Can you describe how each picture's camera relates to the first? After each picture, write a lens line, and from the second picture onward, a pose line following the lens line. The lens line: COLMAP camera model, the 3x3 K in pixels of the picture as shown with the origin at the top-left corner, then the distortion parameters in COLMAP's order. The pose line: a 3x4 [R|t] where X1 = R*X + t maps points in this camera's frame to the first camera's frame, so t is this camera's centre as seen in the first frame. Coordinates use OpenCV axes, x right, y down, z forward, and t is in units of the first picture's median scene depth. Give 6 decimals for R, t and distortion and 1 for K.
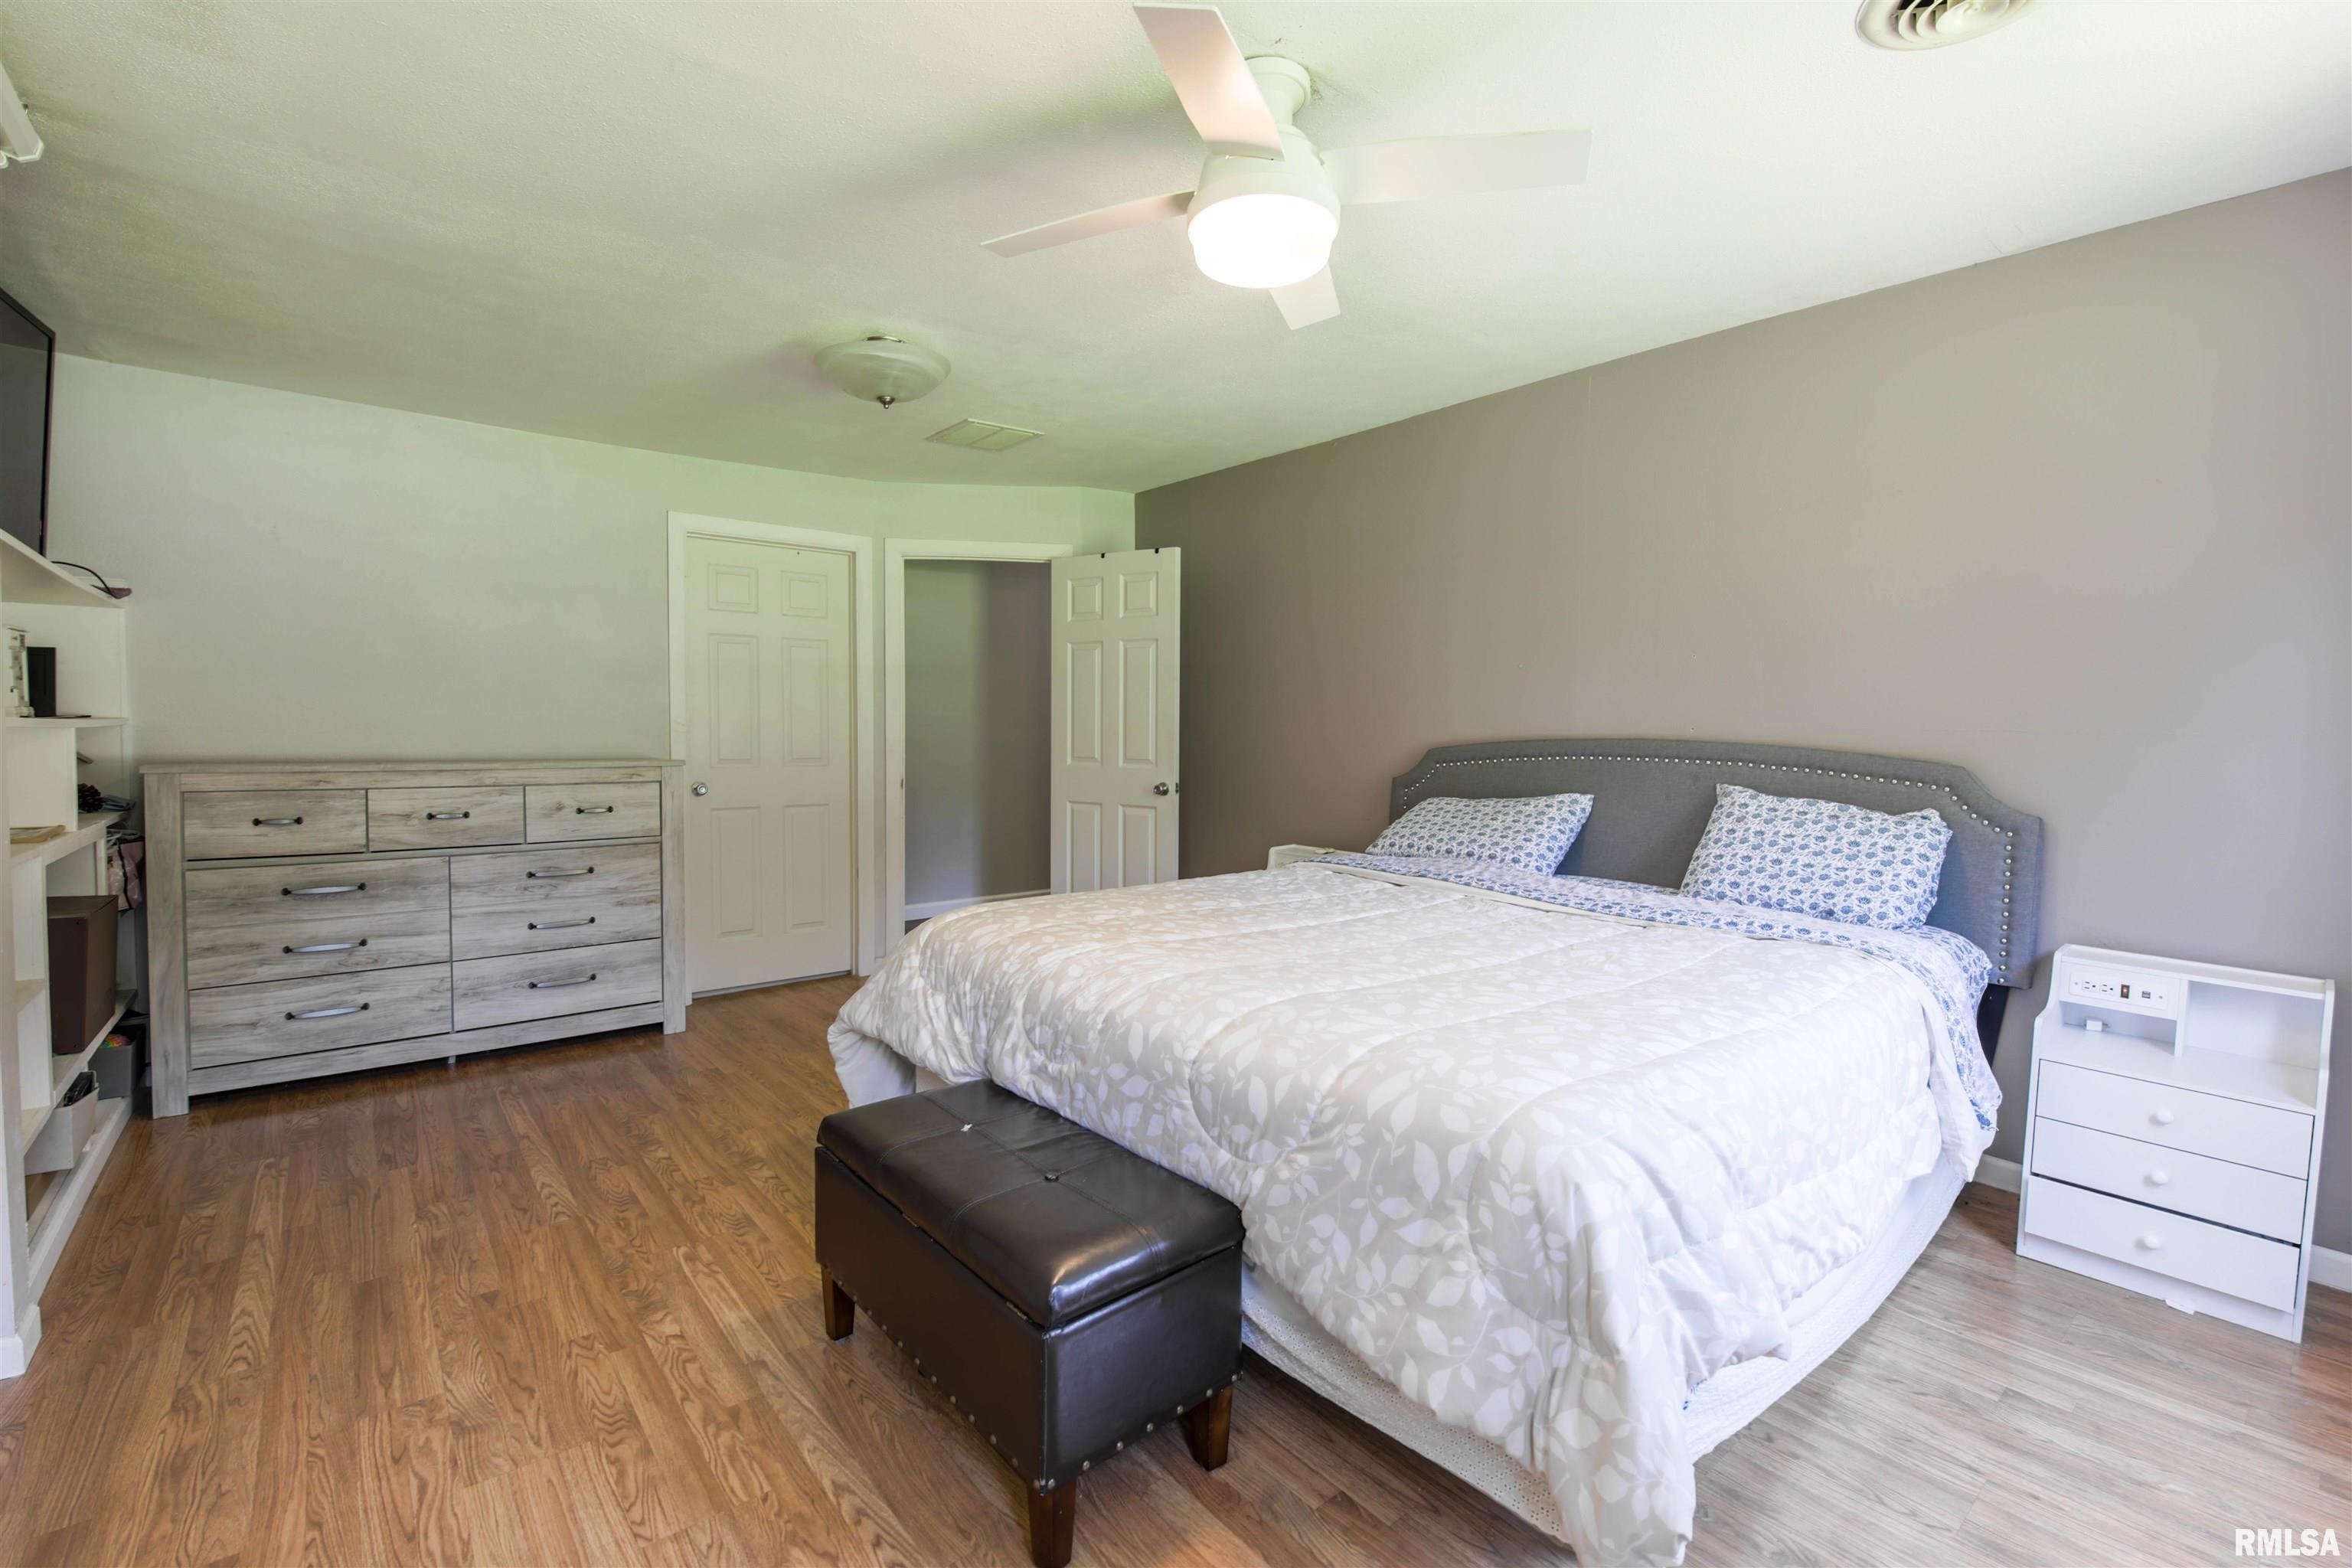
lens RADIAL K [[1013.6, 0, 1170.2], [0, 1013.6, 766.3], [0, 0, 1]] dist [-0.003555, -0.003891]
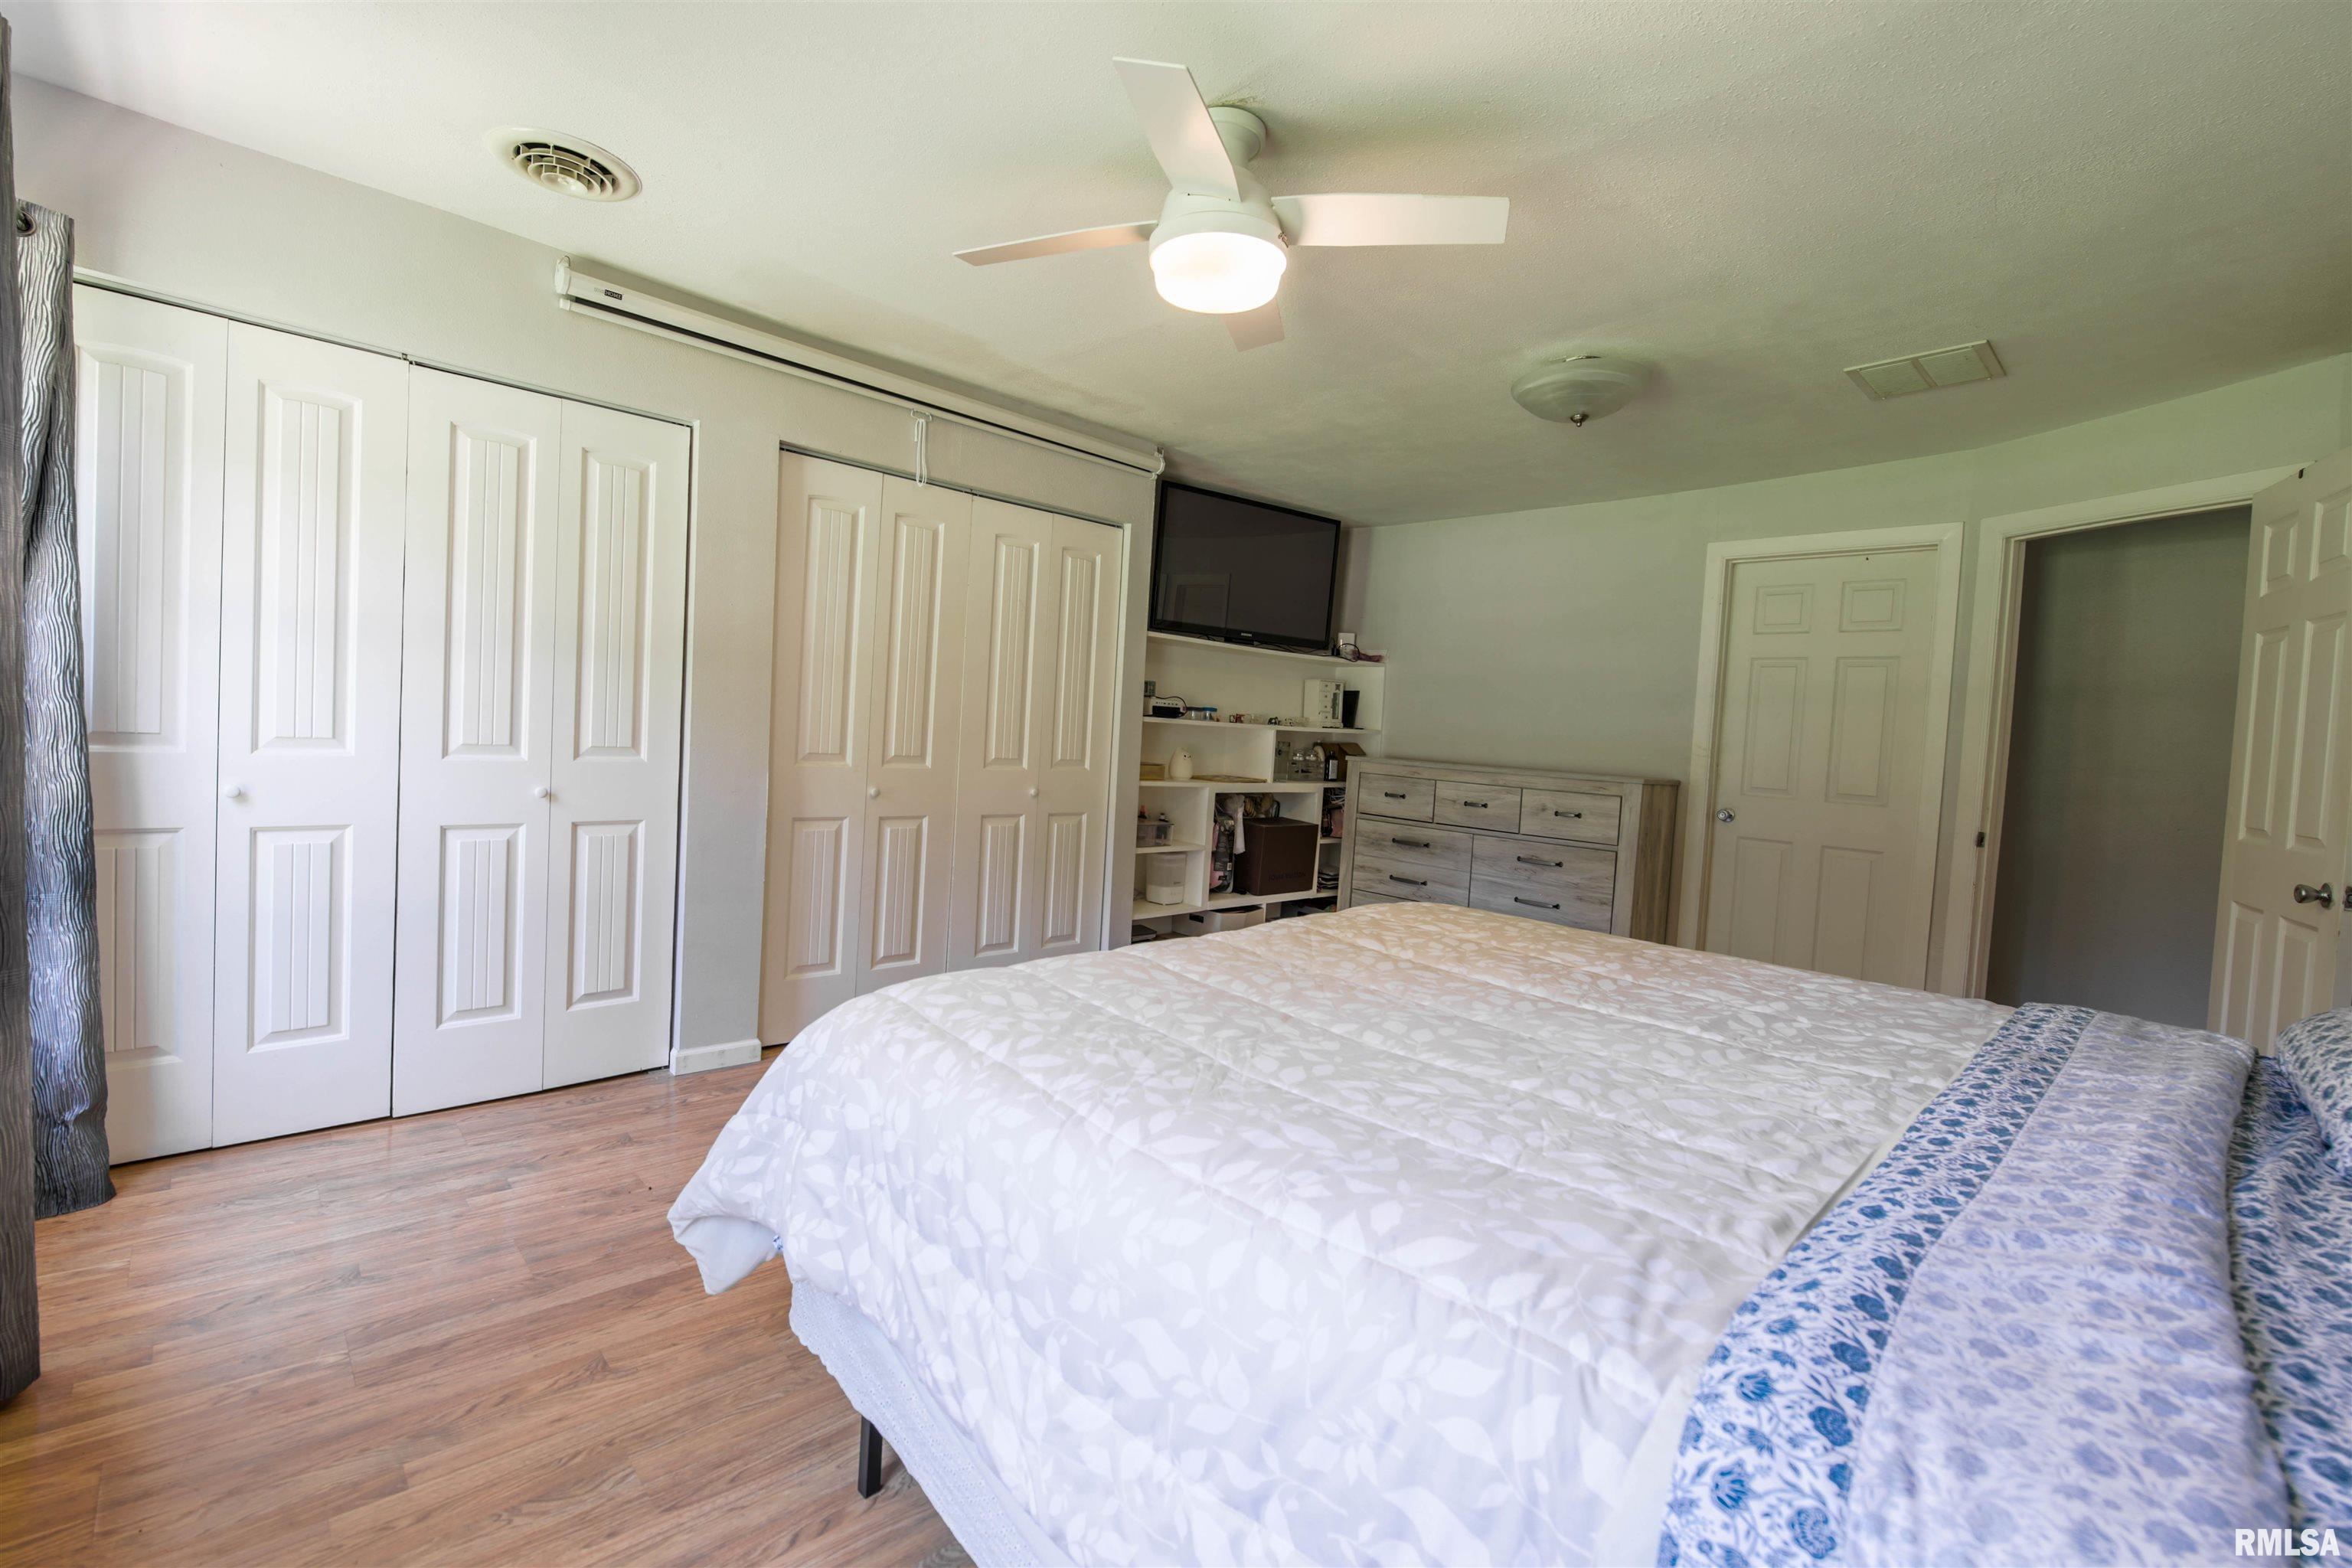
lens RADIAL K [[1019.0, 0, 1181.4], [0, 1019.0, 745.0], [0, 0, 1]] dist [-0.001416, -0.004291]
pose [[0.073562, 0.019431, -0.997101, 0.685029], [-0.085597, 0.996244, 0.013100, -0.017244], [0.993610, 0.084386, 0.074949, 0.533738]]
